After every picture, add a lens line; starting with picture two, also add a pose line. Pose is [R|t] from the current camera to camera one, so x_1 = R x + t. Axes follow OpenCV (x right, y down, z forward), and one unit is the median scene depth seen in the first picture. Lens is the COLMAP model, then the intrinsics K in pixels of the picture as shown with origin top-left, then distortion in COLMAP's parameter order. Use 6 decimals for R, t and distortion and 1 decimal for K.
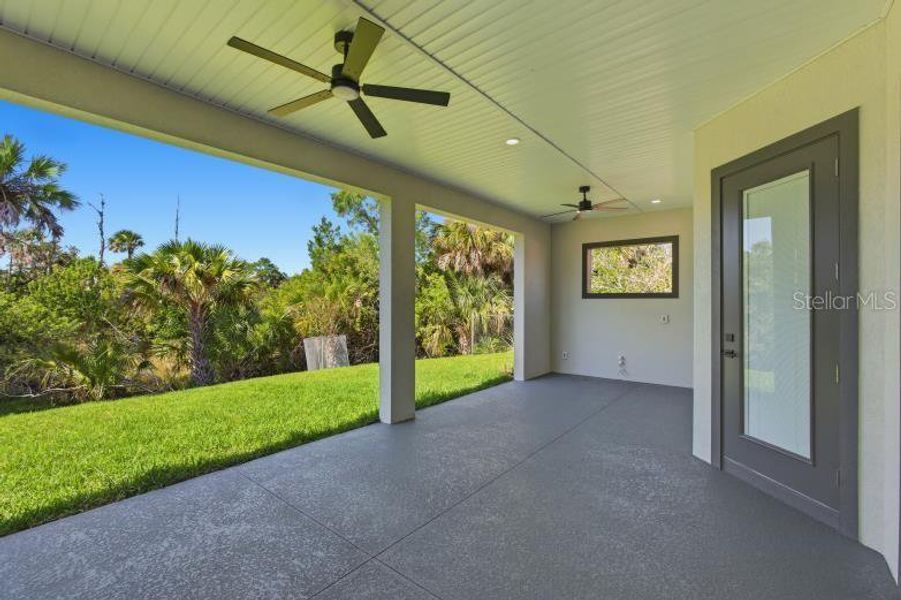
lens RADIAL K [[387.5, 0, 445.8], [0, 387.5, 300.8], [0, 0, 1]] dist [-0.000790, -0.000178]
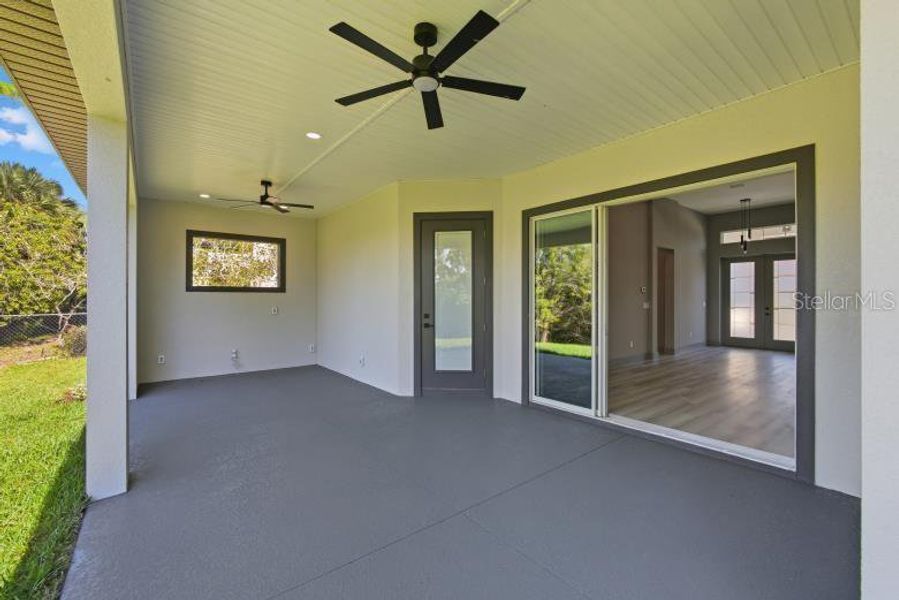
lens RADIAL K [[386.7, 0, 444.8], [0, 386.7, 300.8], [0, 0, 1]] dist [-0.000790, -0.000178]
pose [[0.209462, -0.006538, 0.977795, -0.535025], [-0.003888, 0.999964, 0.007519, 0.008501], [-0.977809, -0.005377, 0.209429, 0.336165]]
